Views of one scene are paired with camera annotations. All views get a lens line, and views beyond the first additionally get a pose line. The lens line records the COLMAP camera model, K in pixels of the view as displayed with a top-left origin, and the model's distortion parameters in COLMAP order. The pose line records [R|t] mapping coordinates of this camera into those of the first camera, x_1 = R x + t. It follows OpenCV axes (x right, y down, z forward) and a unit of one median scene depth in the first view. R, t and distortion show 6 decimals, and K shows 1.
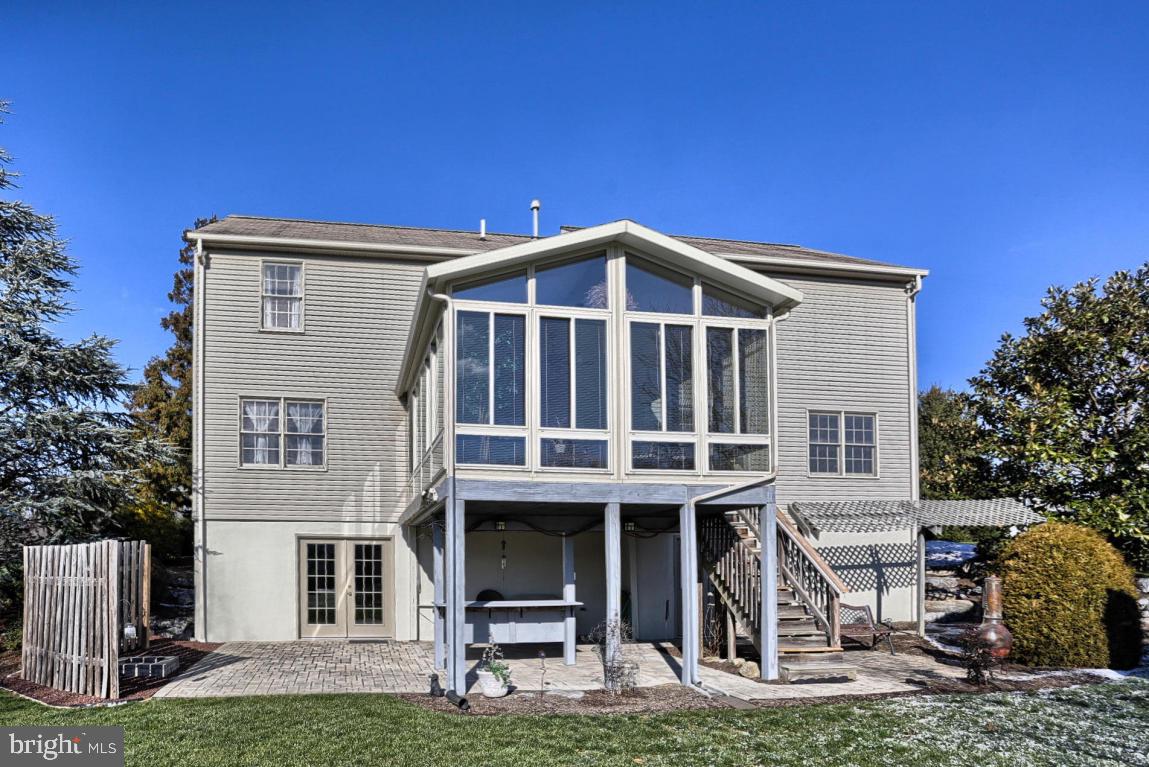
lens RADIAL K [[628.0, 0, 452.5], [0, 628.0, 379.0], [0, 0, 1]] dist [-0.028150, 0.001729]
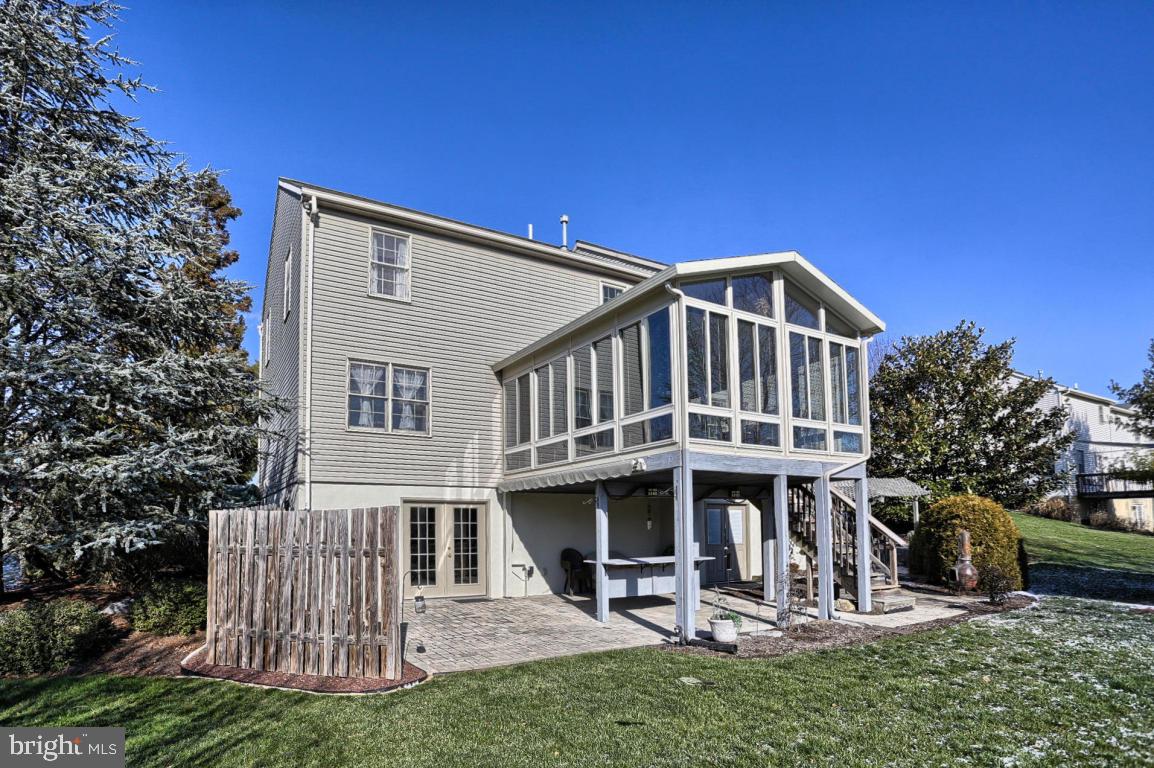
lens RADIAL K [[539.0, 0, 526.0], [0, 539.0, 343.1], [0, 0, 1]] dist [-0.027563, -0.000082]
pose [[0.940137, 0.102039, 0.325163, -0.484239], [-0.089699, 0.994571, -0.052758, 0.032140], [-0.328781, 0.020433, 0.944185, 0.129829]]
